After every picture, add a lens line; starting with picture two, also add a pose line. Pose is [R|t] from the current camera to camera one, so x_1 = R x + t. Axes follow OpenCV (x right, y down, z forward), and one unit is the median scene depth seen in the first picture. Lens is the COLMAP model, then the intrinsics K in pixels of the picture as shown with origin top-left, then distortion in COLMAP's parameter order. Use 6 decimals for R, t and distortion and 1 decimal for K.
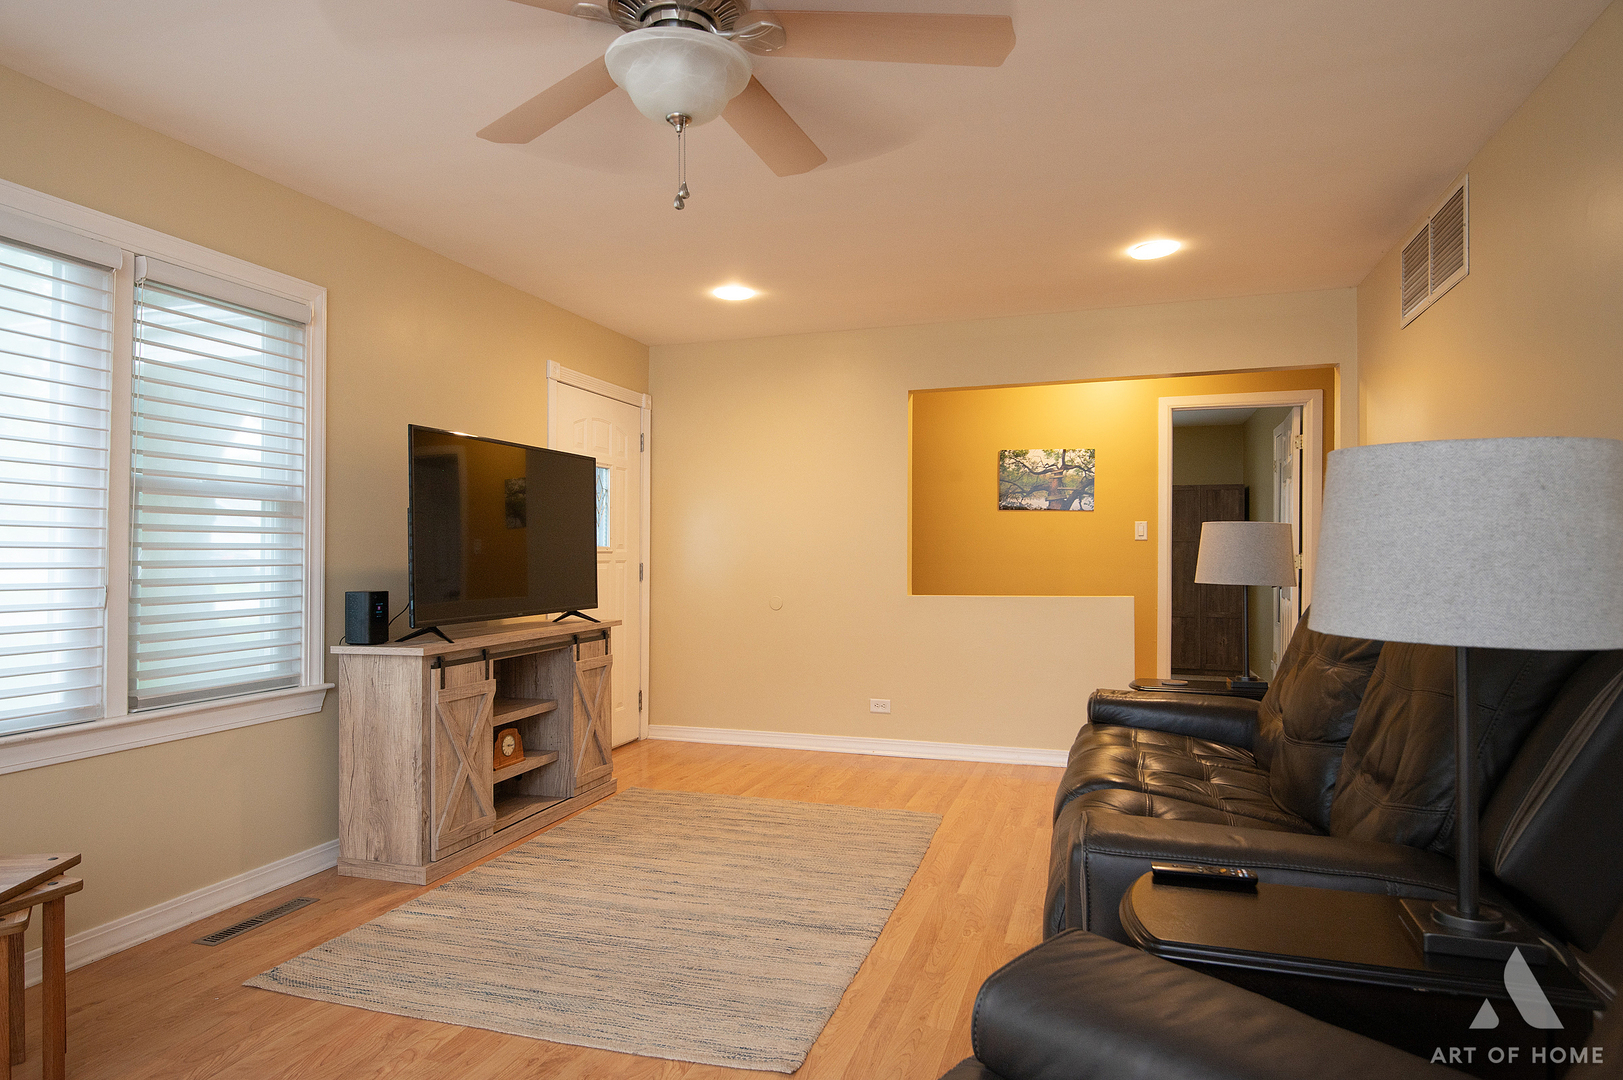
lens RADIAL K [[932.8, 0, 799.8], [0, 932.8, 547.3], [0, 0, 1]] dist [0.022366, -0.012474]
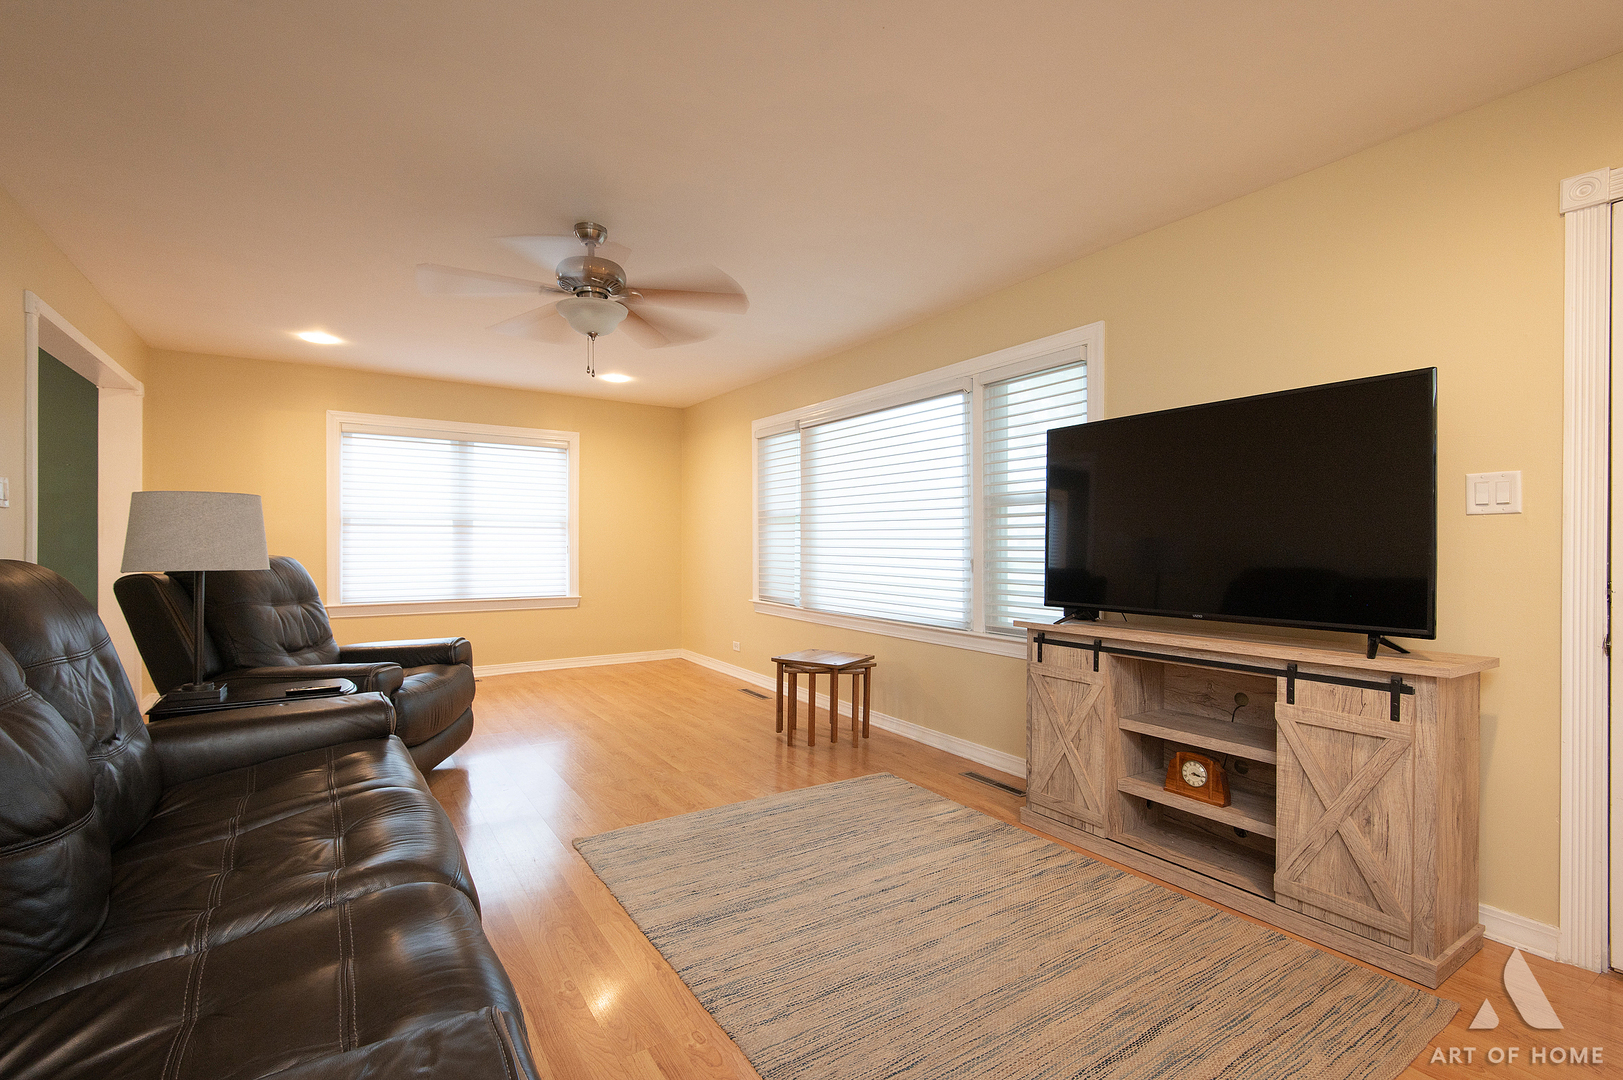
lens RADIAL K [[729.5, 0, 809.8], [0, 729.5, 539.7], [0, 0, 1]] dist [0.021259, -0.011465]
pose [[-0.620556, -0.008149, -0.784120, 0.497125], [-0.000117, 0.999947, -0.010299, 0.015030], [0.784162, -0.006300, -0.620524, 1.387692]]
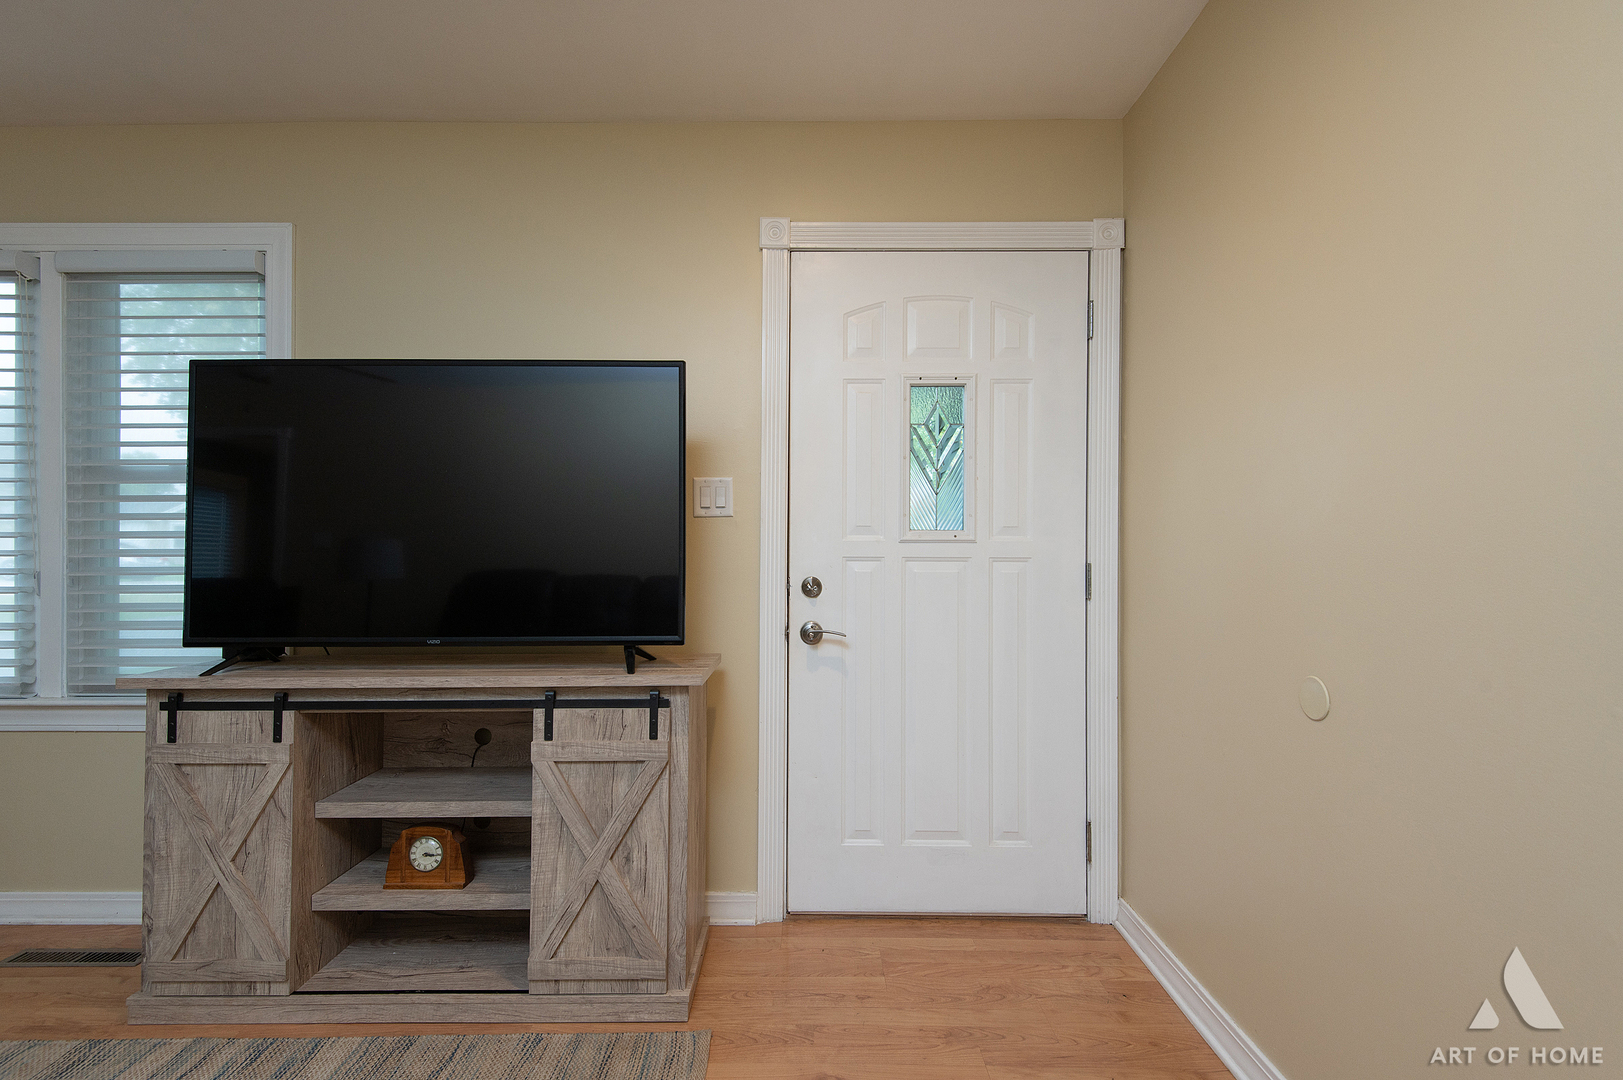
lens RADIAL K [[729.5, 0, 807.0], [0, 729.5, 542.0], [0, 0, 1]] dist [0.021259, -0.011465]
pose [[0.311095, -0.010102, -0.950325, 0.275981], [0.005772, 0.999945, -0.008740, 0.015453], [0.950361, -0.002766, 0.311136, 1.327310]]
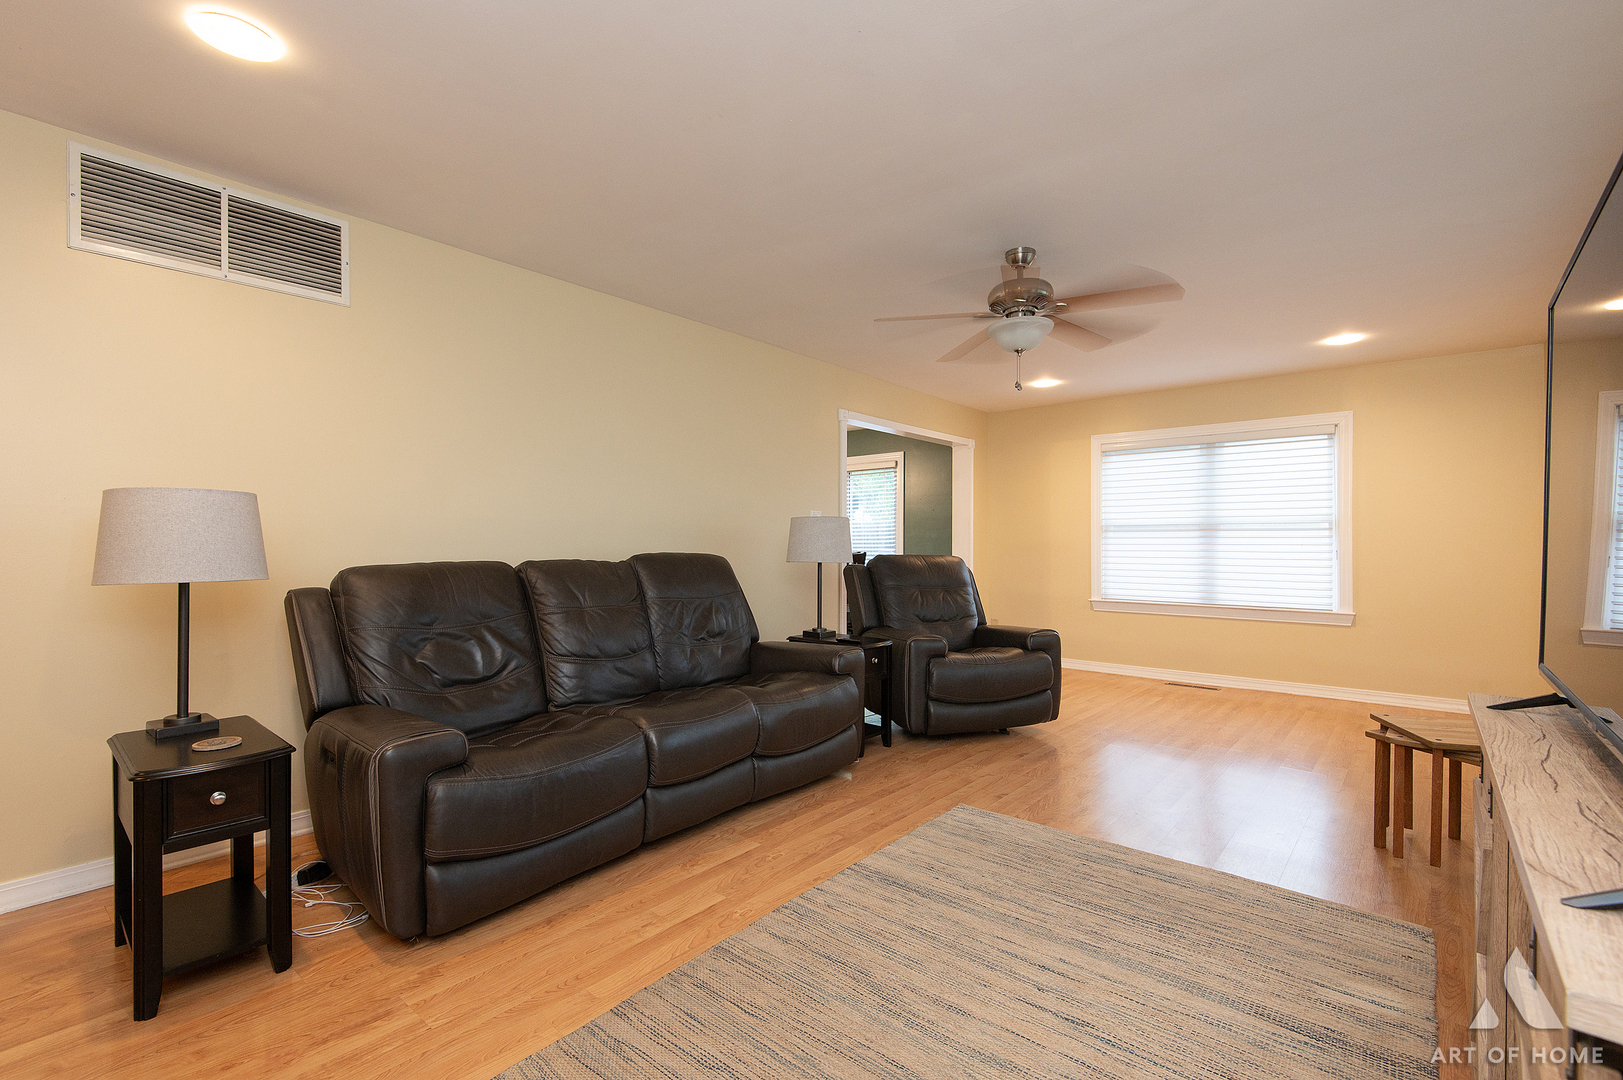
lens RADIAL K [[729.5, 0, 805.0], [0, 729.5, 552.0], [0, 0, 1]] dist [0.021259, -0.011465]
pose [[-0.926656, -0.006835, 0.375847, -0.178877], [-0.005761, 0.999975, 0.003980, 0.014938], [-0.375865, 0.001522, -0.926673, 1.626345]]
